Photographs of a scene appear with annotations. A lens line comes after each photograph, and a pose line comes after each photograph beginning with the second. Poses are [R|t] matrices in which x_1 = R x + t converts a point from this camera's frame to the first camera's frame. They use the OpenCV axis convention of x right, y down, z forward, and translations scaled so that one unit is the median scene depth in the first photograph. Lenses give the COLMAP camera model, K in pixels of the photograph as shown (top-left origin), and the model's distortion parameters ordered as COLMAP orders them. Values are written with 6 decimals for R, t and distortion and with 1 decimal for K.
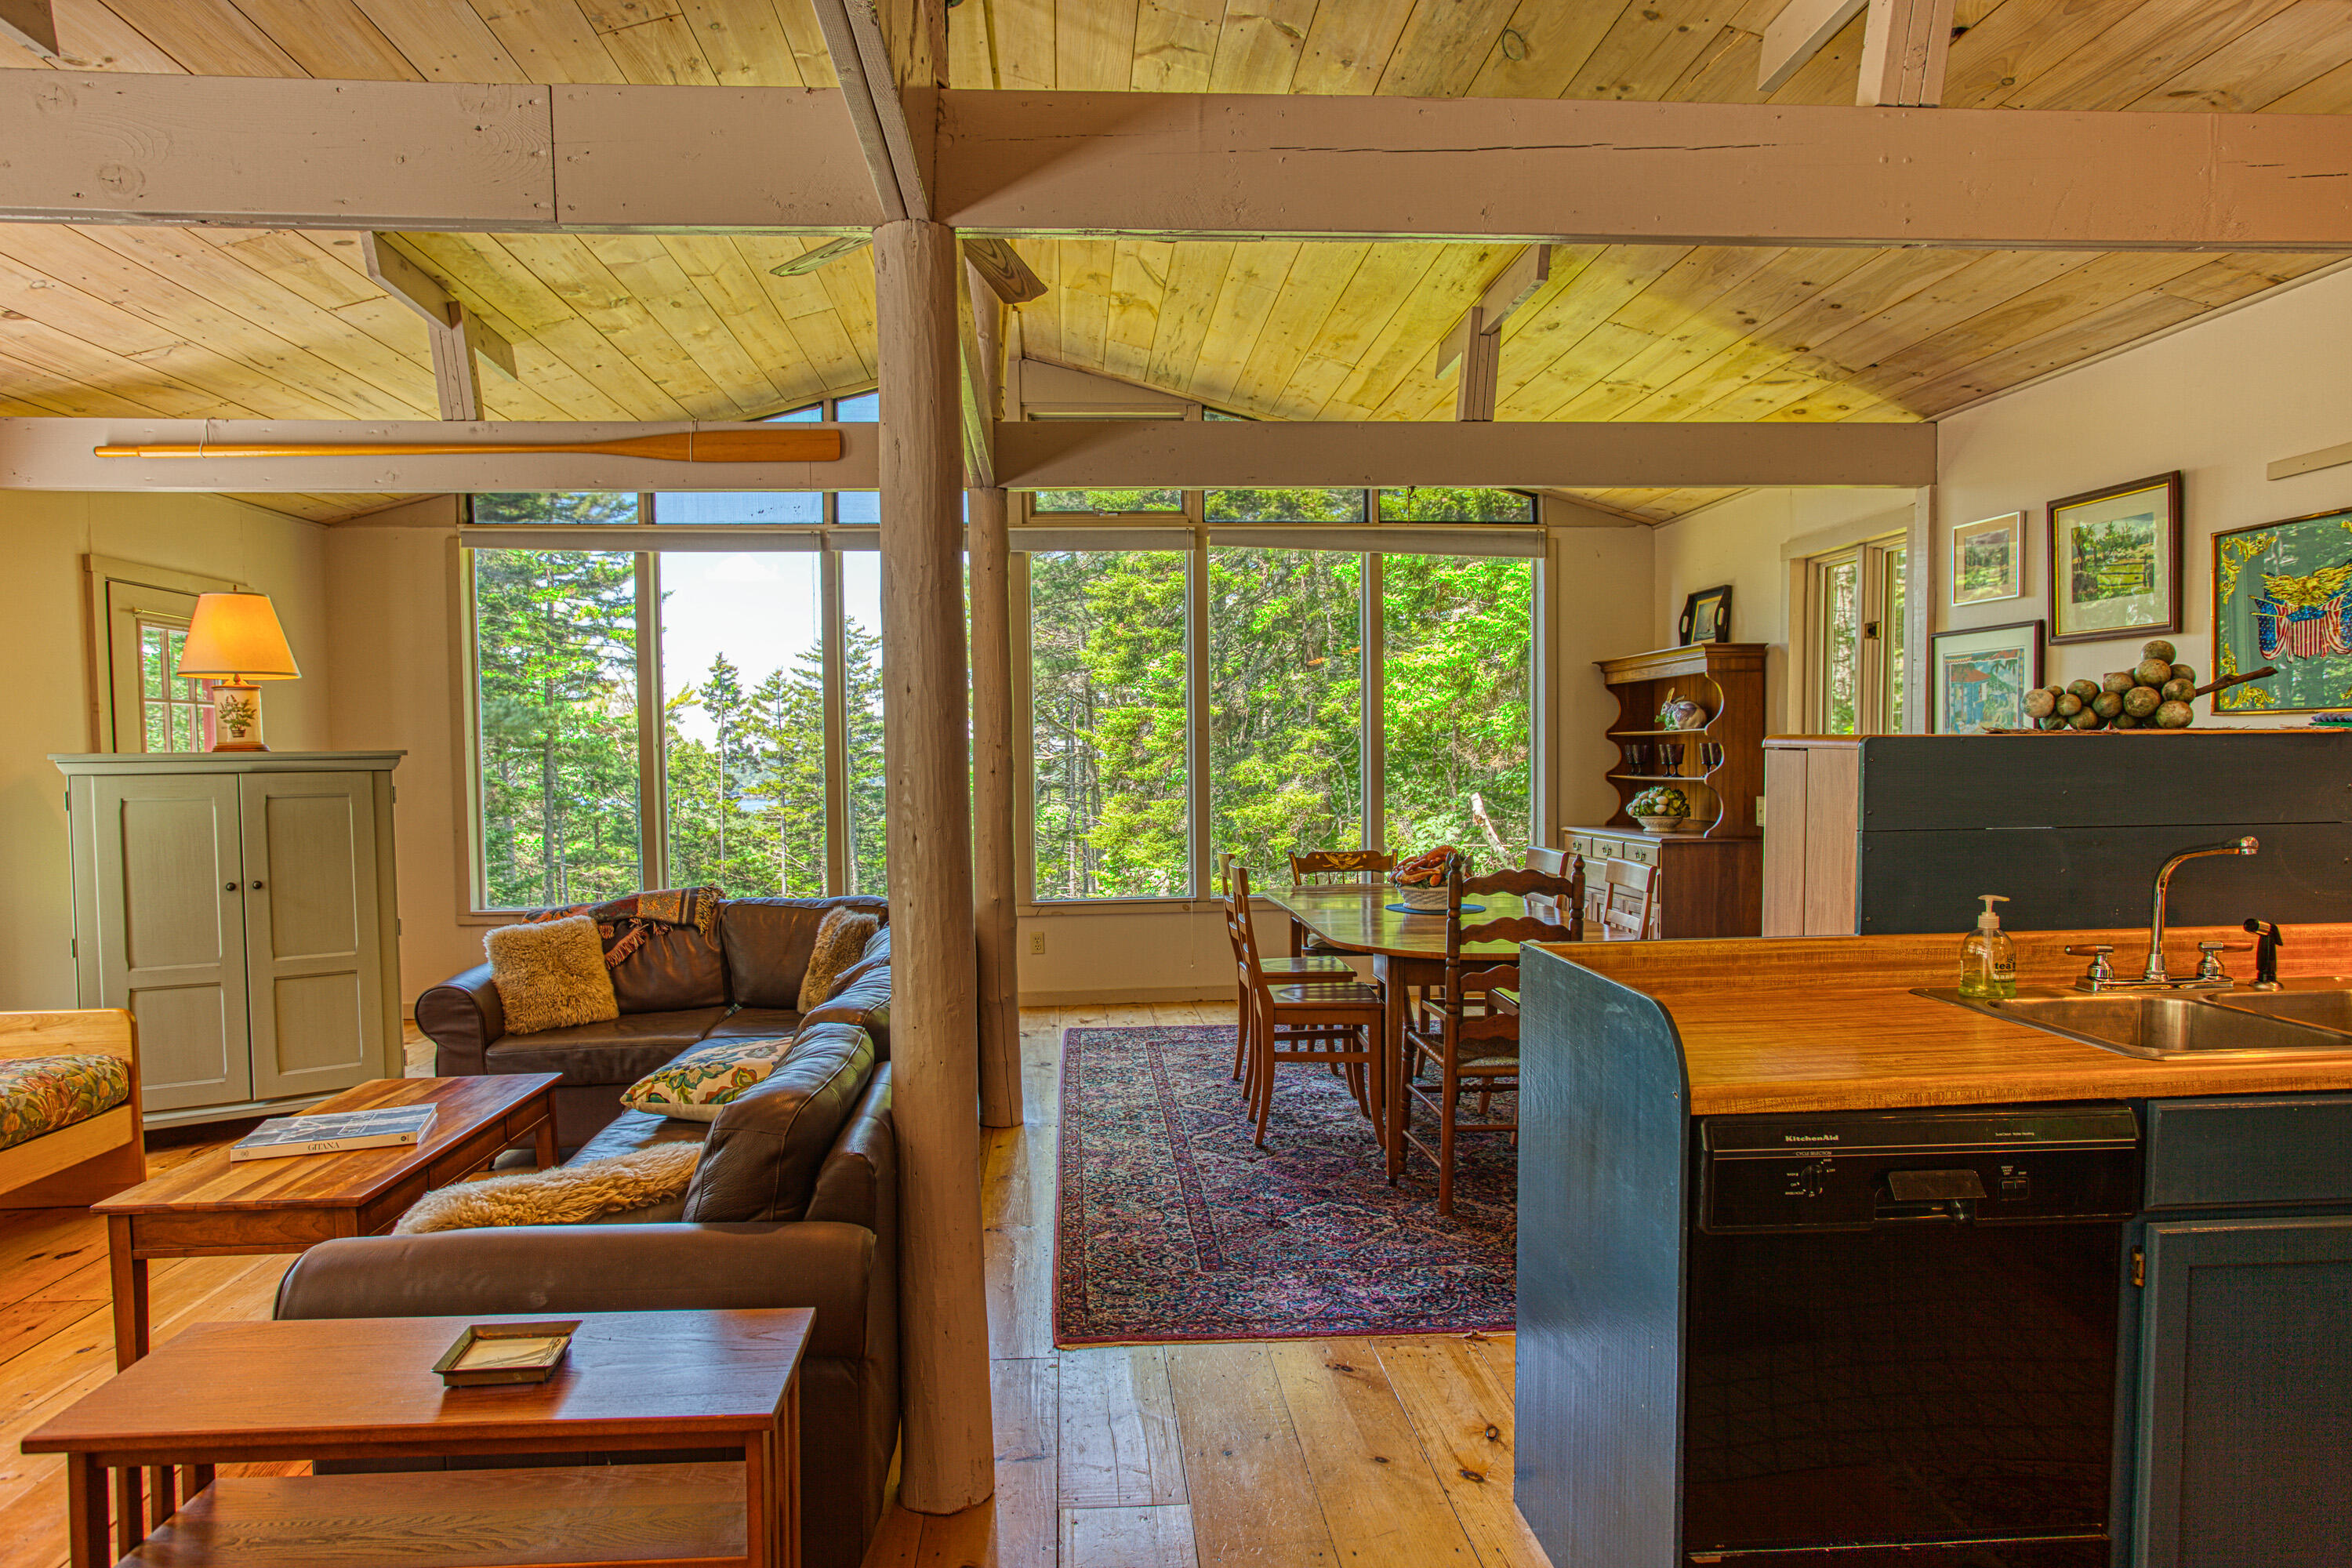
lens RADIAL K [[1227.0, 0, 1185.6], [0, 1227.0, 781.9], [0, 0, 1]] dist [-0.043586, 0.033046]
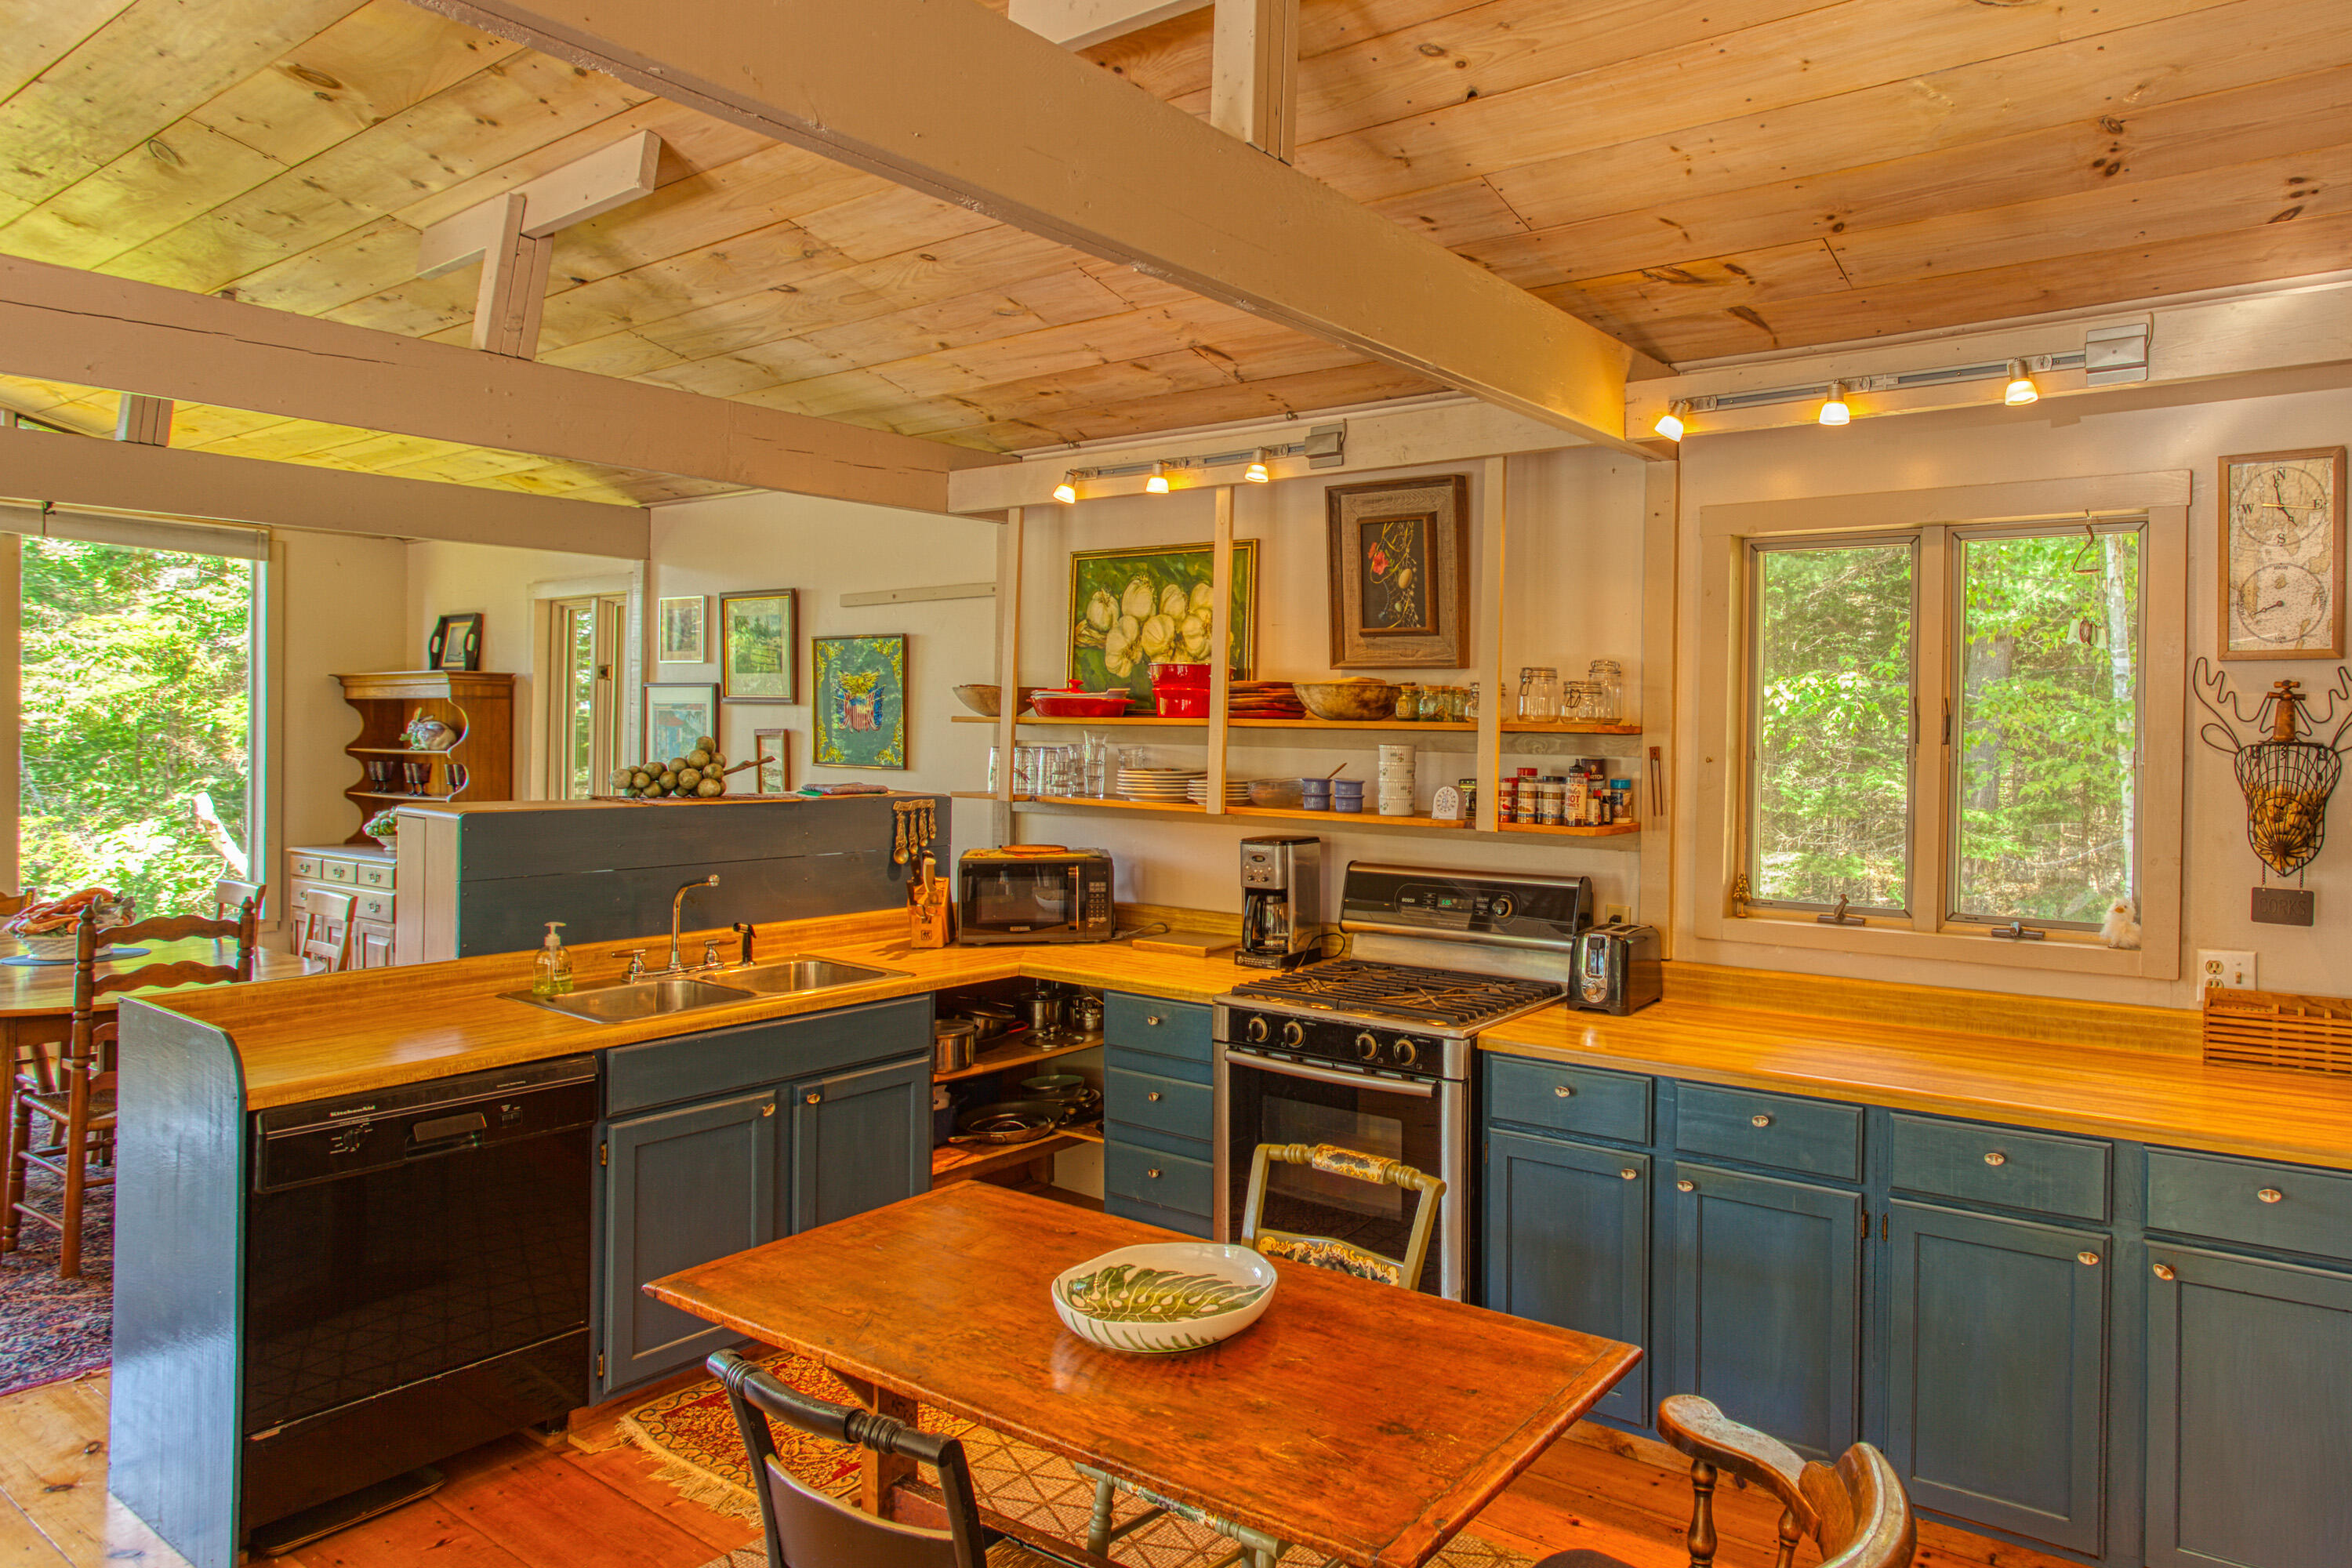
lens RADIAL K [[1227.0, 0, 1185.6], [0, 1227.0, 781.9], [0, 0, 1]] dist [-0.043586, 0.033046]
pose [[0.611710, 0.013924, 0.790960, -0.007730], [-0.014254, 0.999877, -0.006578, -0.029594], [-0.790954, -0.007251, 0.611833, -0.188495]]
